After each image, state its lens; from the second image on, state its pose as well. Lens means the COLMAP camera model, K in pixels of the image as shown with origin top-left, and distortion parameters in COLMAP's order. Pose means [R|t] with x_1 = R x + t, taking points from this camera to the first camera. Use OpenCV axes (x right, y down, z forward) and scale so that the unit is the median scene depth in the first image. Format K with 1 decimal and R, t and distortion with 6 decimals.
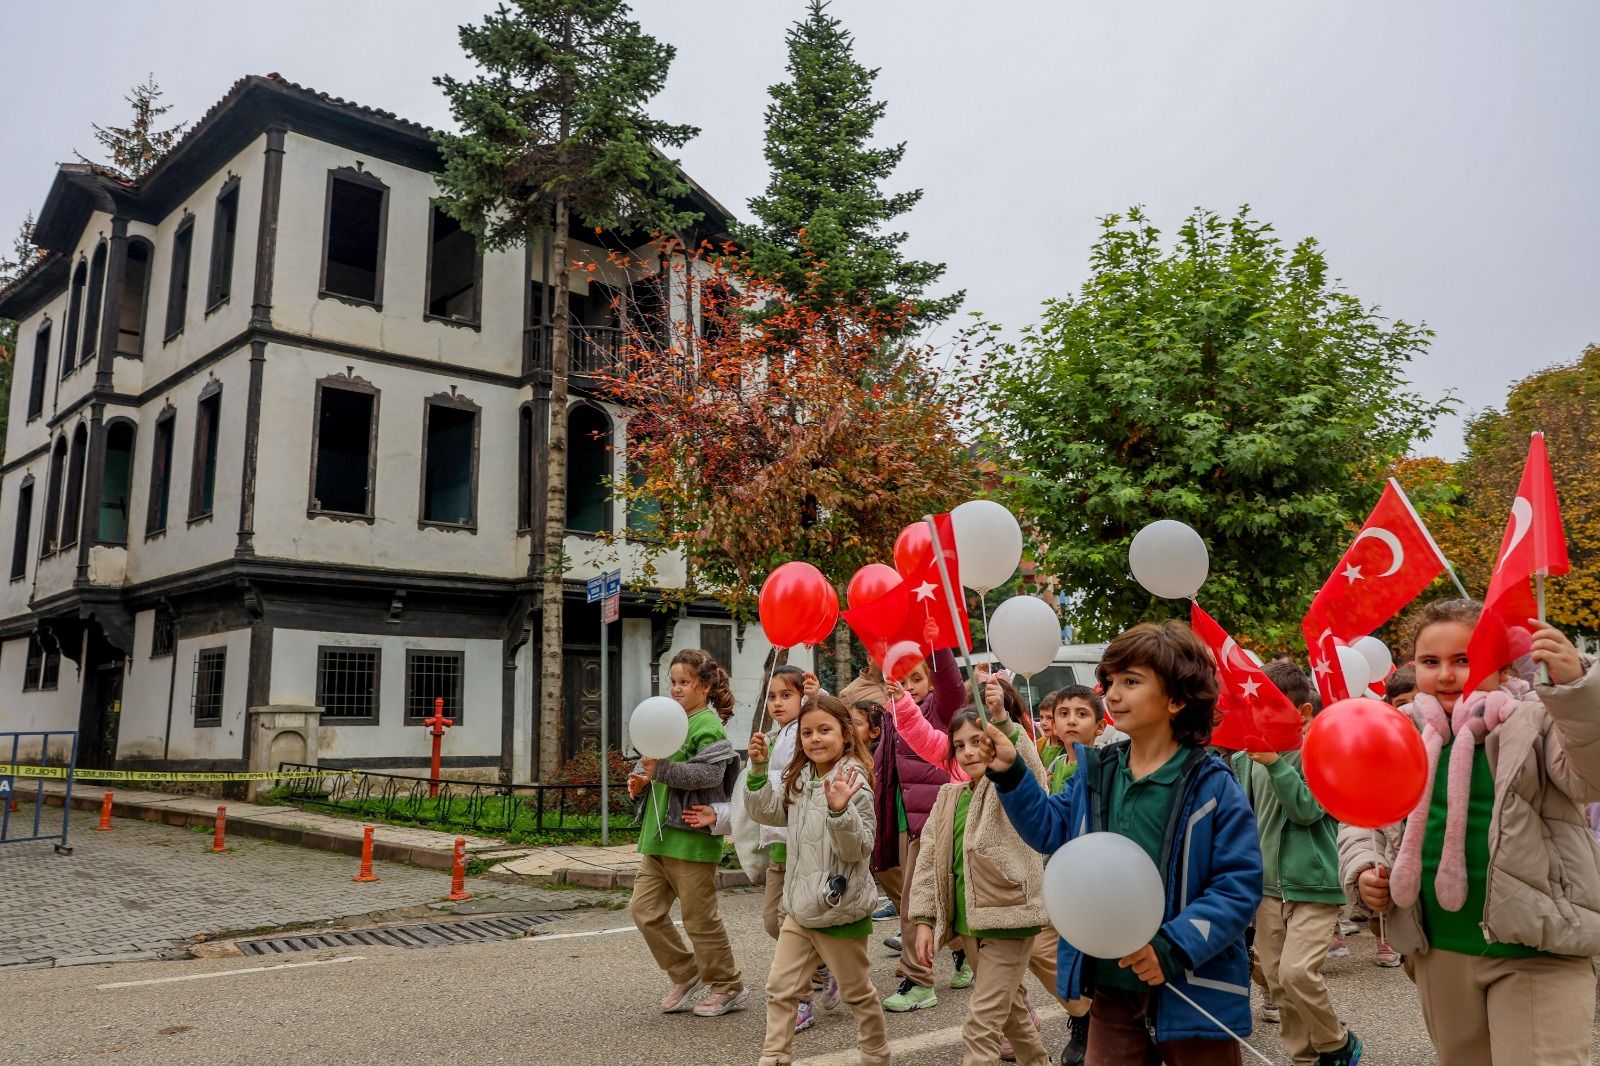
lens RADIAL K [[1135.1, 0, 800.0], [0, 1135.1, 533.0], [0, 0, 1]] dist [-0.096911, 0.100007]
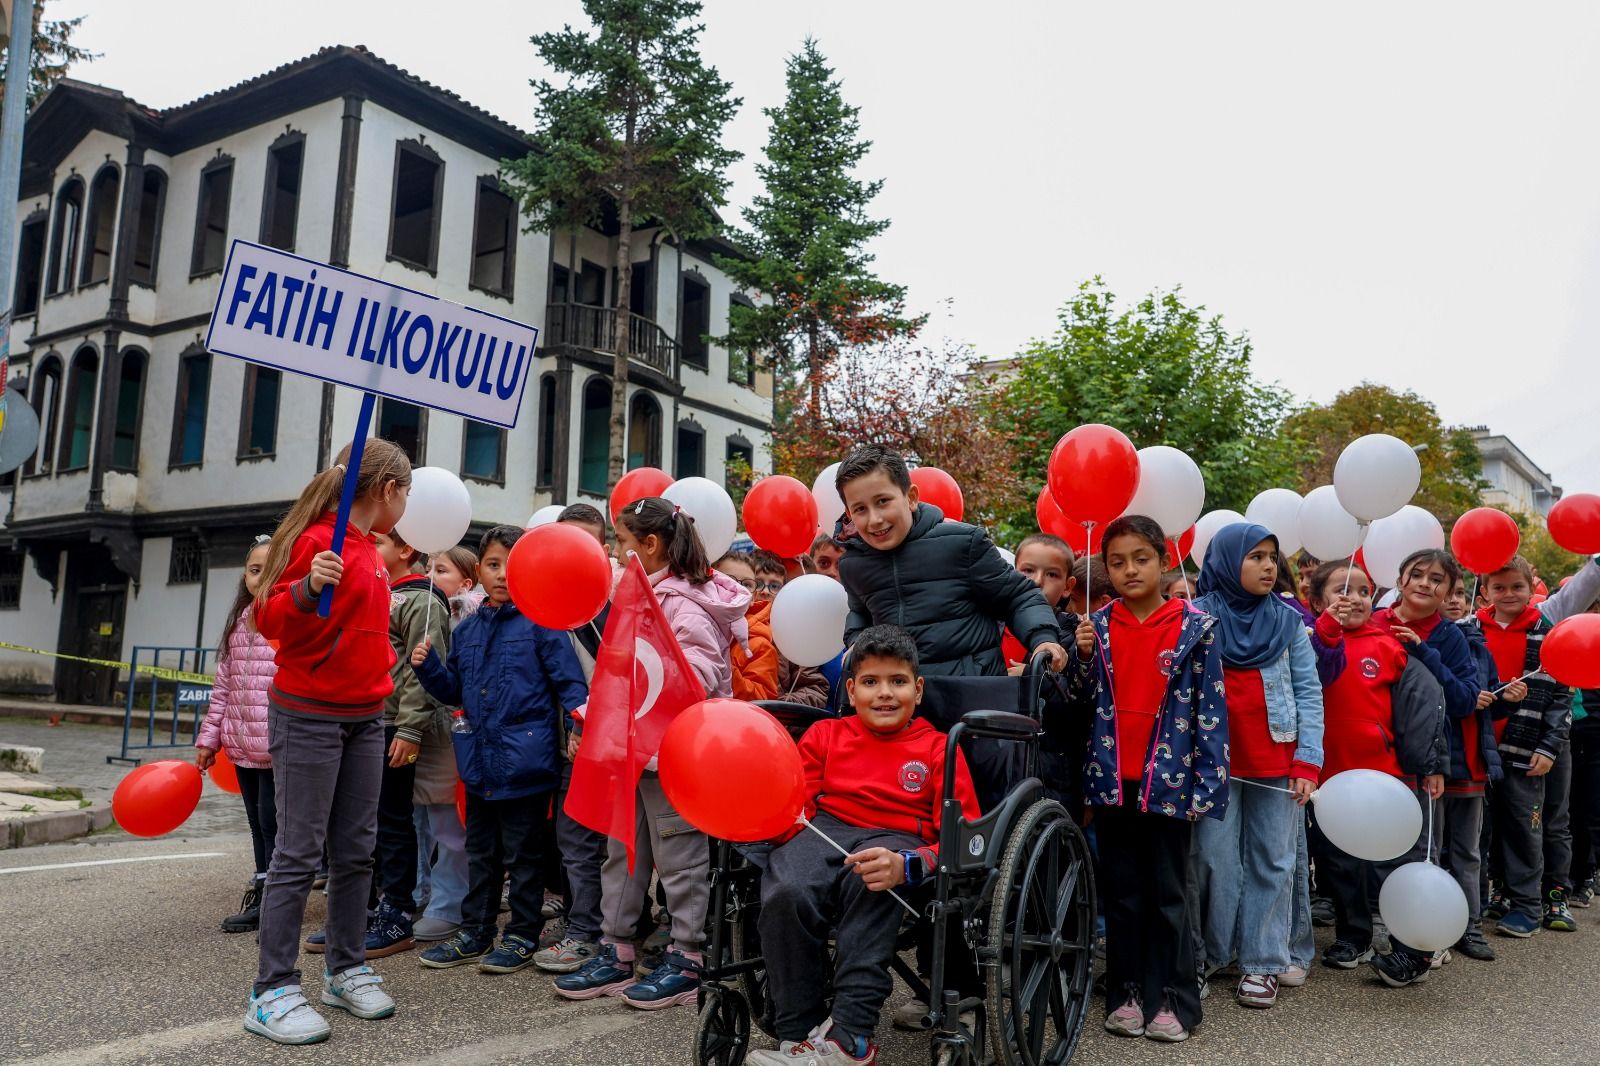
lens RADIAL K [[1149.6, 0, 805.9], [0, 1149.6, 539.9], [0, 0, 1]] dist [-0.106405, 0.117899]
pose [[0.968935, 0.065089, 0.238598, -0.274527], [-0.075606, 0.996517, 0.035189, -0.010892], [-0.235476, -0.052135, 0.970481, -0.164586]]
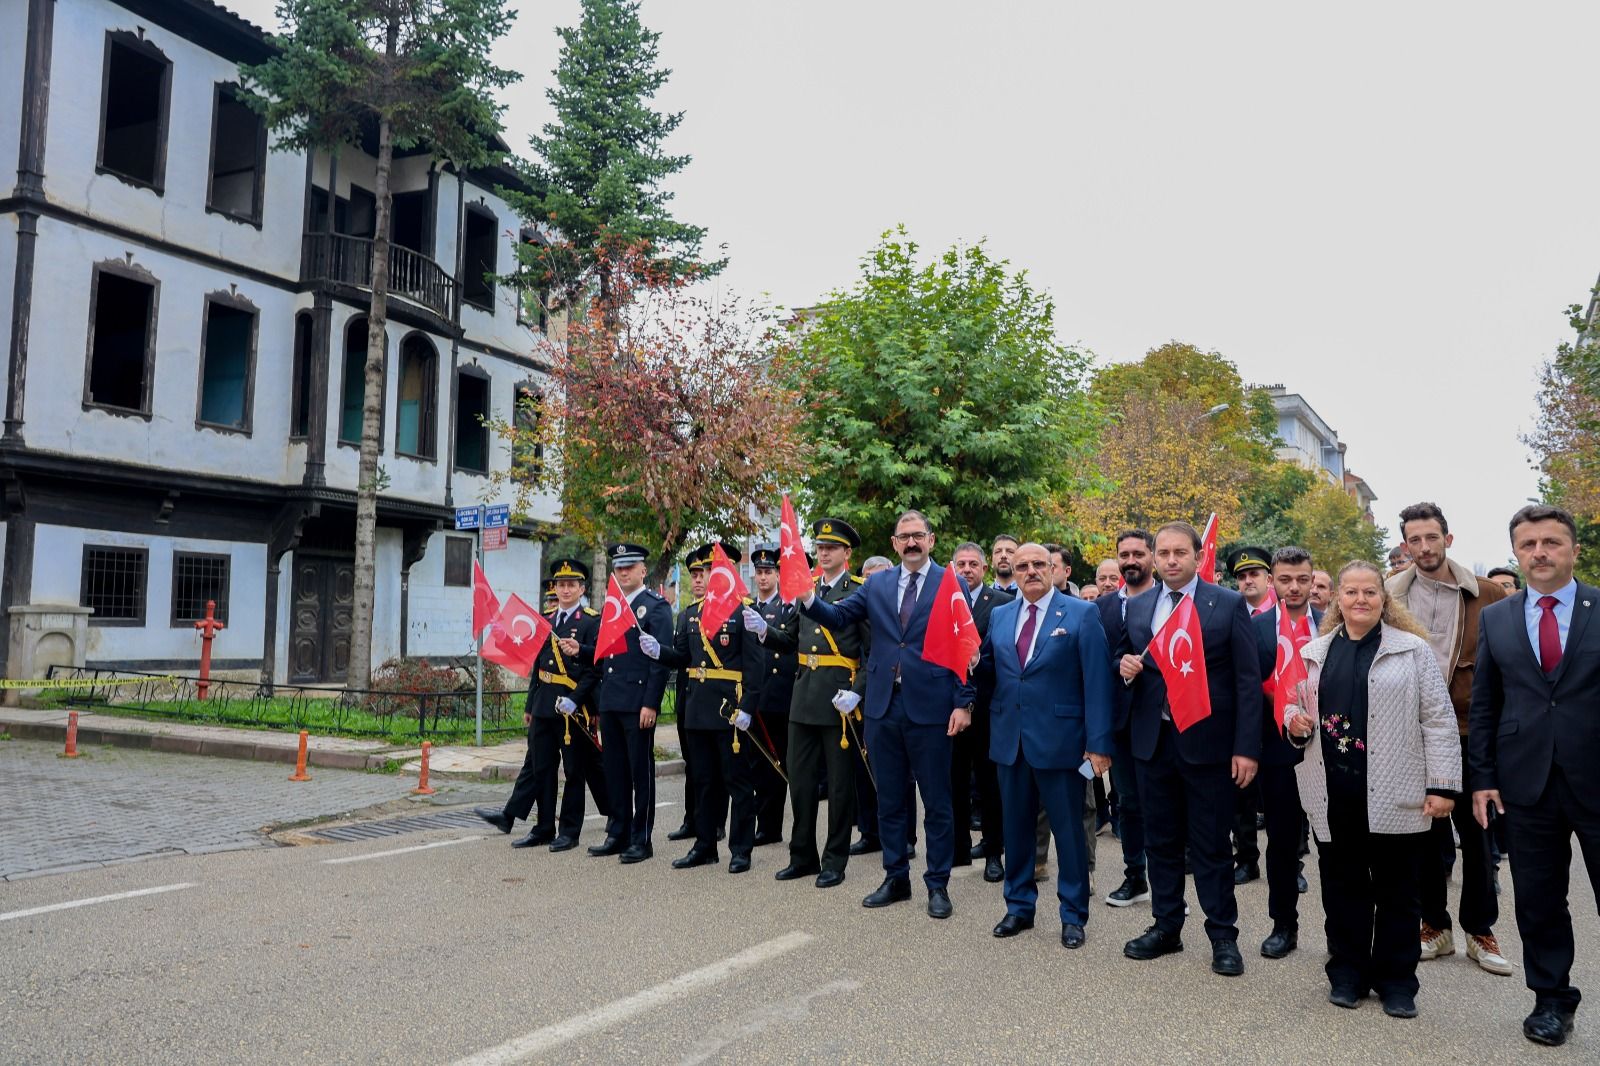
lens RADIAL K [[1135.1, 0, 800.0], [0, 1135.1, 533.0], [0, 0, 1]] dist [-0.096911, 0.100007]
pose [[0.925559, 0.059730, 0.373863, -0.209737], [-0.092445, 0.993242, 0.070178, -0.030808], [-0.367144, -0.099516, 0.924825, -0.100951]]
